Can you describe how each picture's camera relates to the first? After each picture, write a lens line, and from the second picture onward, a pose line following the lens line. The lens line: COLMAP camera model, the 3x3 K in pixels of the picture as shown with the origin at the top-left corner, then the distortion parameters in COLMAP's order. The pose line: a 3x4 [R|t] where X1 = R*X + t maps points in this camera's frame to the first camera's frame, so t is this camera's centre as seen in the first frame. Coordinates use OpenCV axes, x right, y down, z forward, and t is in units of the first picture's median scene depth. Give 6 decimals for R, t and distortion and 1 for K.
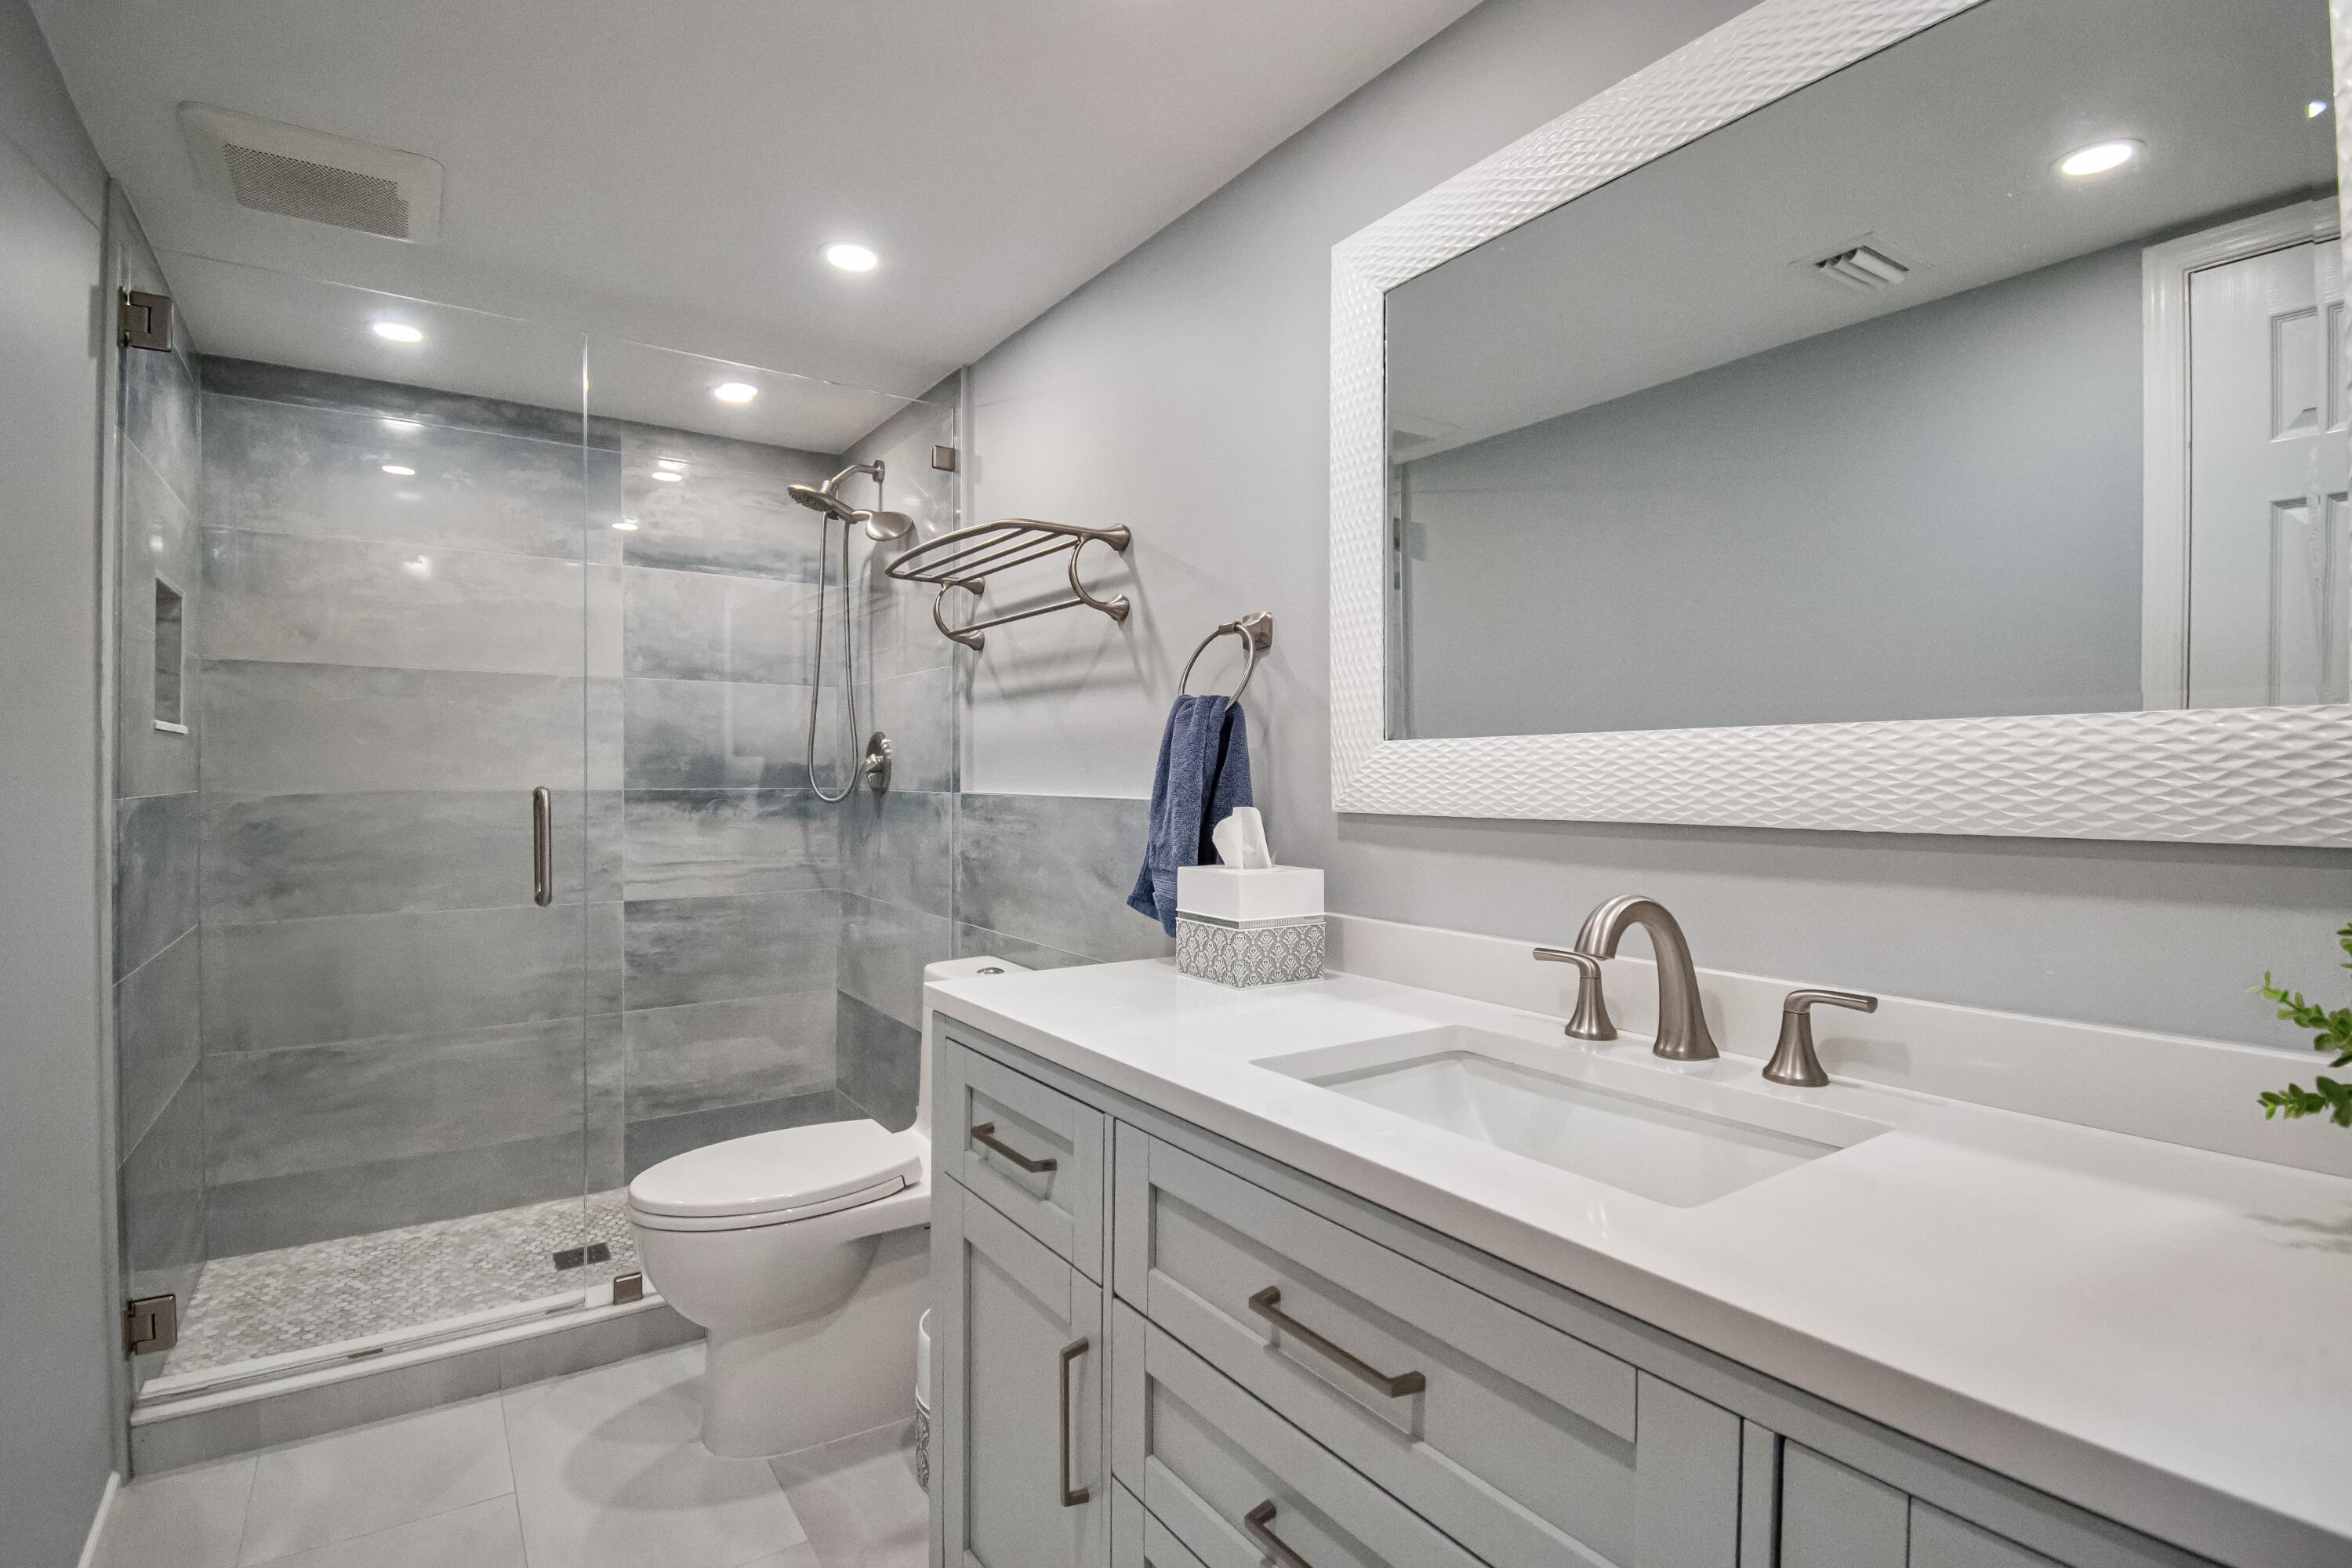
lens RADIAL K [[1101.8, 0, 1180.5], [0, 1101.8, 786.1], [0, 0, 1]] dist [-0.029392, -0.003591]
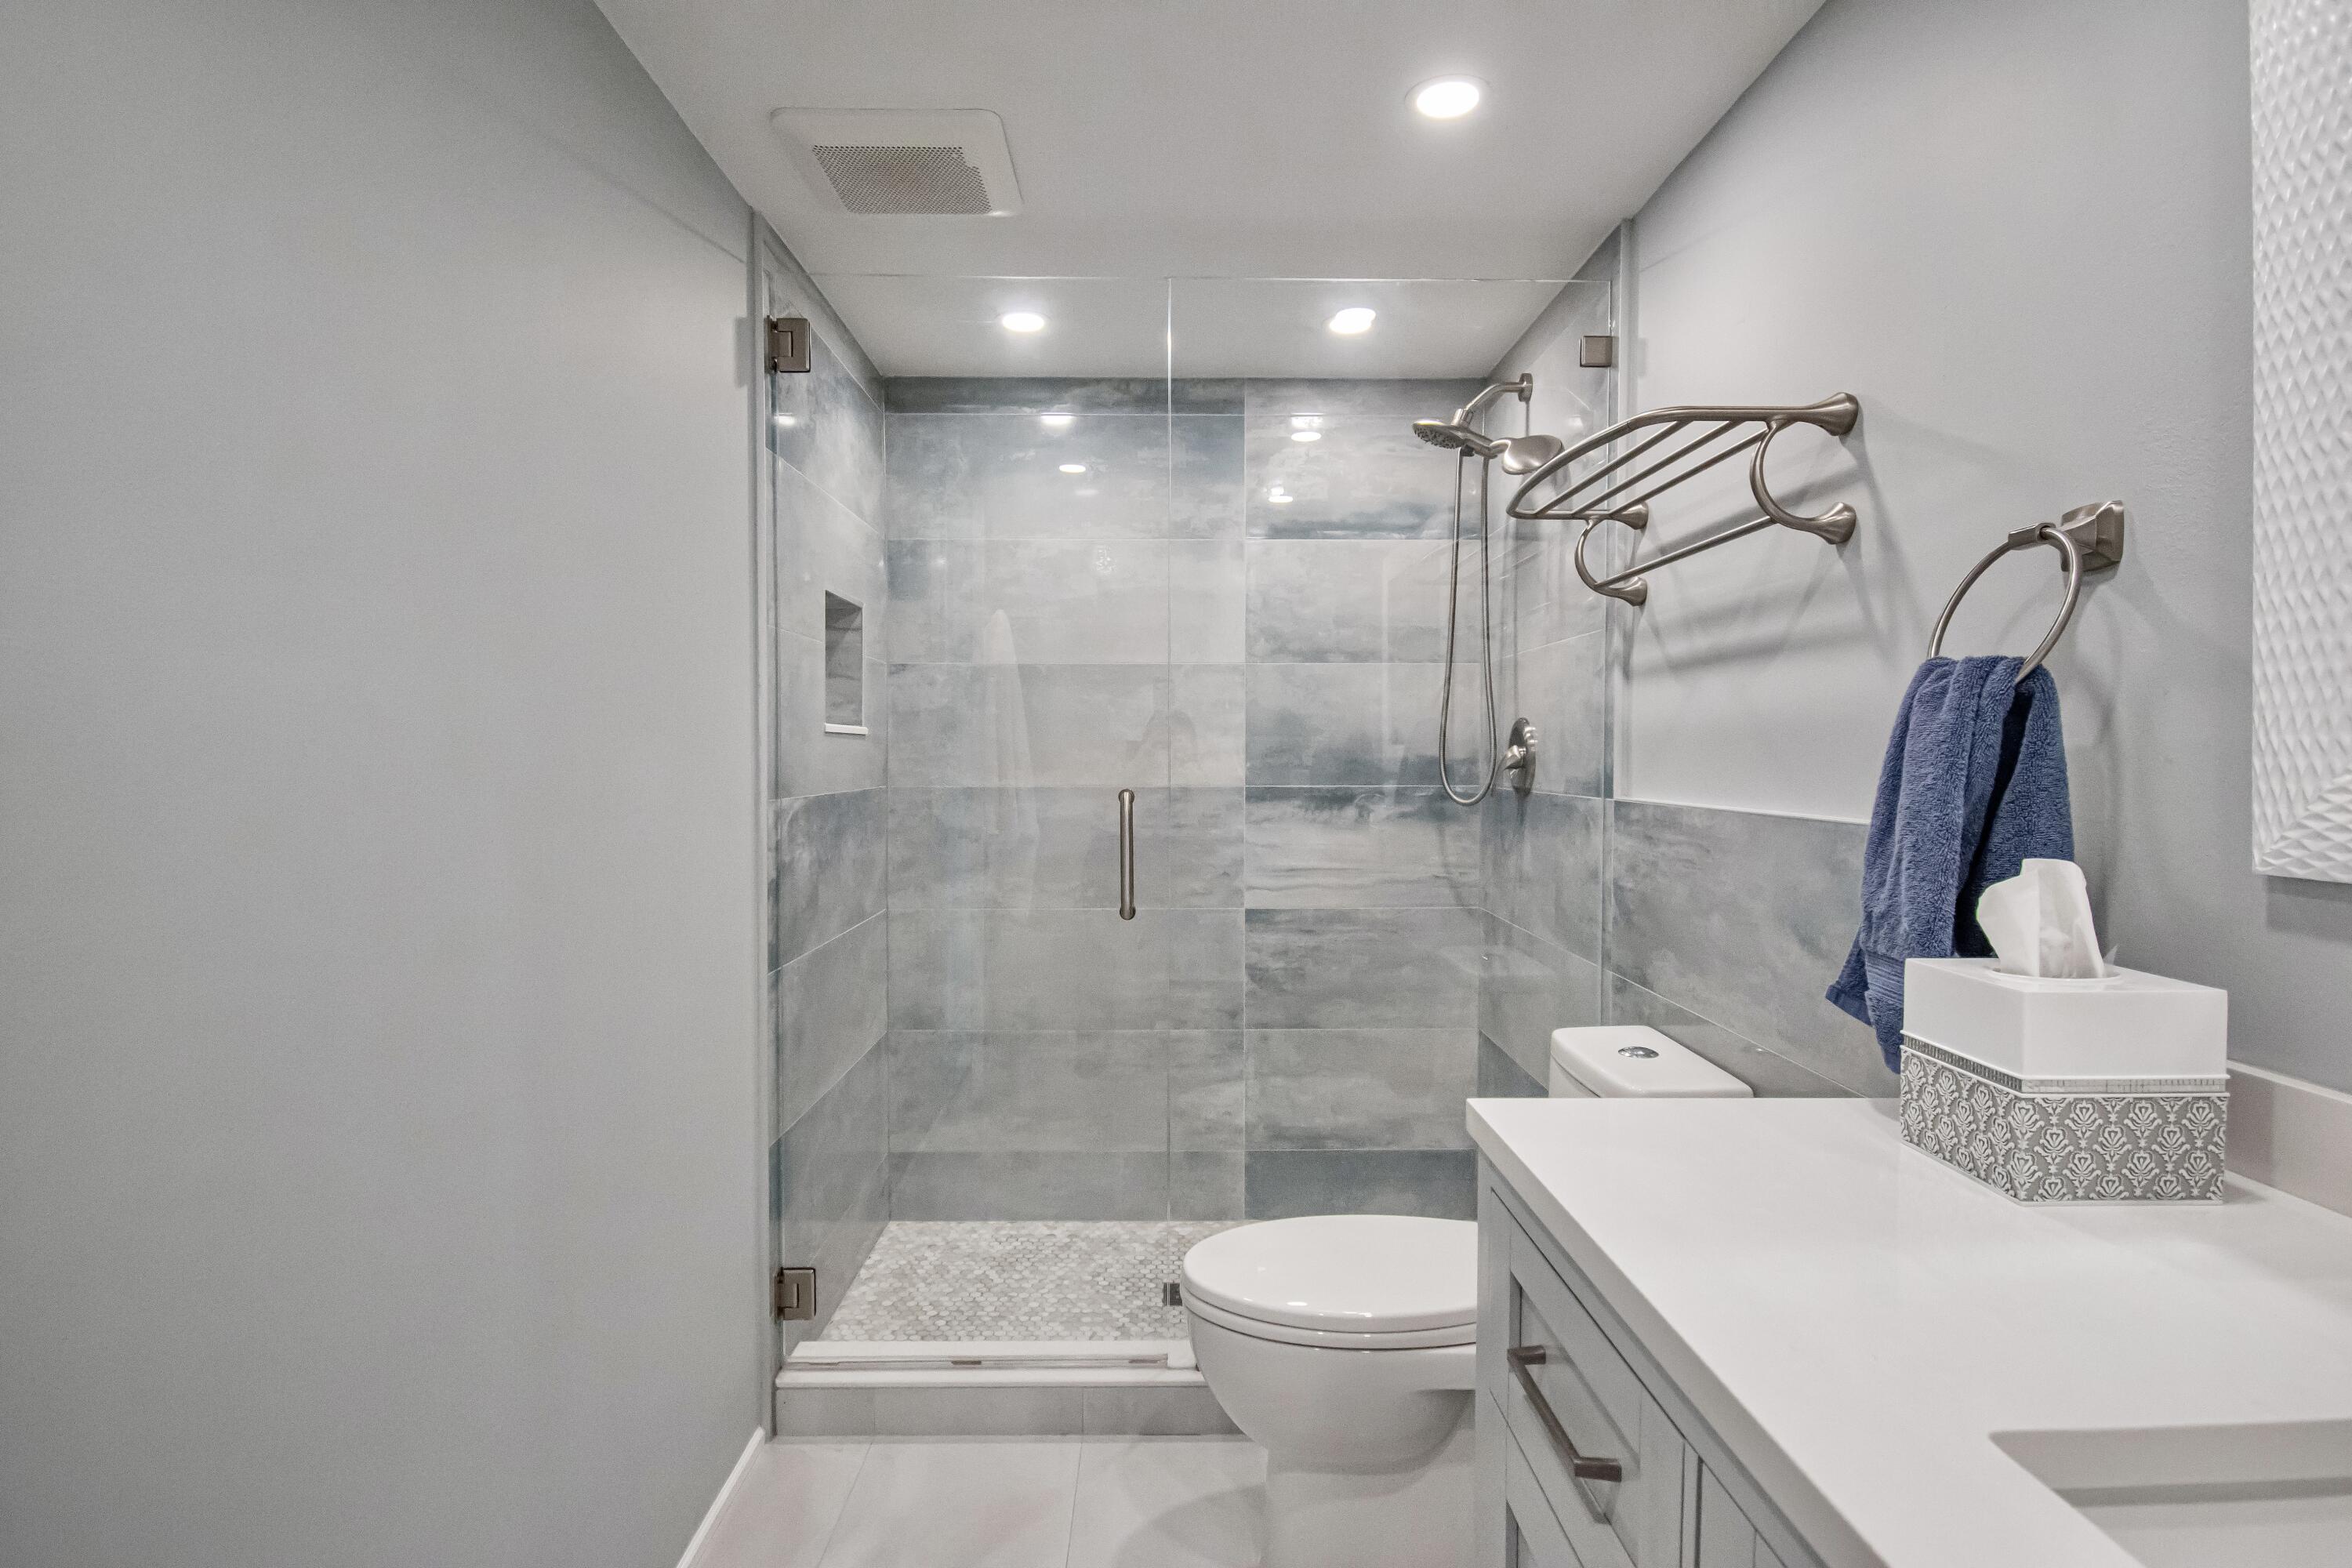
lens RADIAL K [[1243.2, 0, 1165.5], [0, 1243.2, 795.6], [0, 0, 1]] dist [-0.001894, -0.015530]
pose [[0.826490, 0.012935, -0.562802, 0.026945], [-0.001366, 0.999779, 0.020973, -0.016197], [0.562949, -0.016565, 0.826325, 0.159759]]
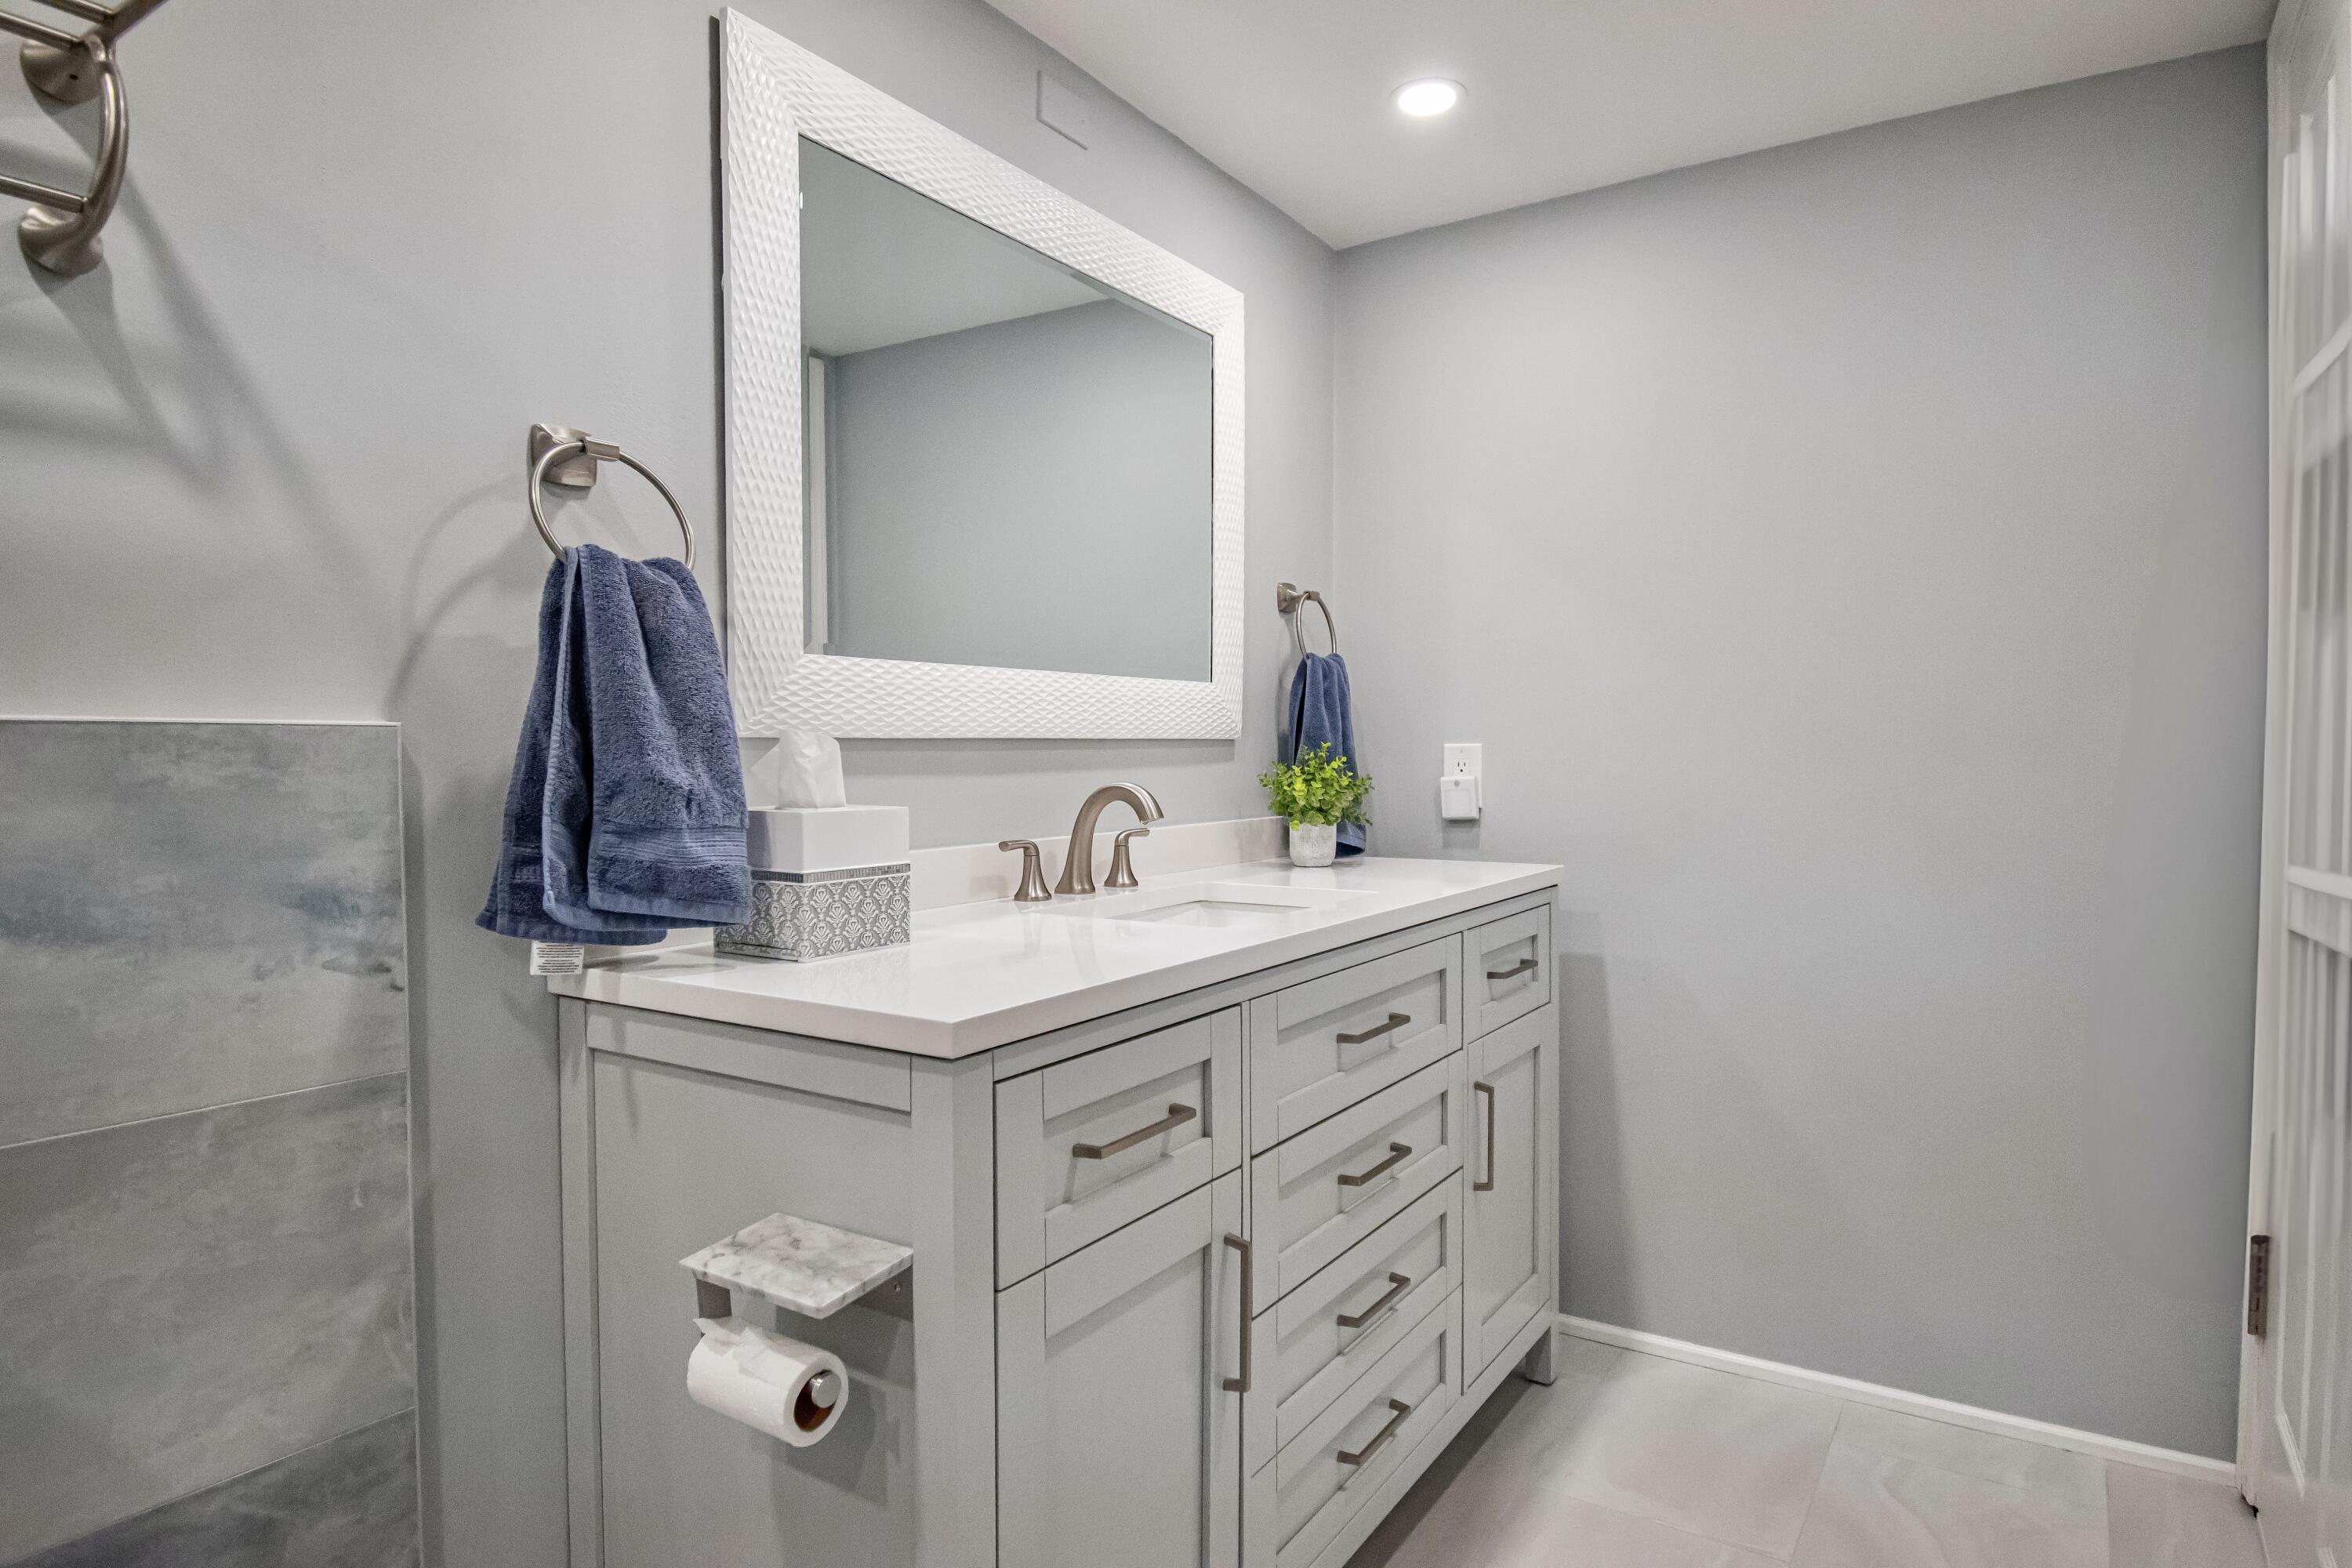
lens RADIAL K [[1340.0, 0, 1176.6], [0, 1340.0, 777.1], [0, 0, 1]] dist [-0.038712, -0.000665]
pose [[-0.385276, -0.032902, 0.922215, -0.592710], [-0.003859, 0.999413, 0.034044, 0.012917], [-0.922793, 0.009557, -0.385177, 0.737859]]
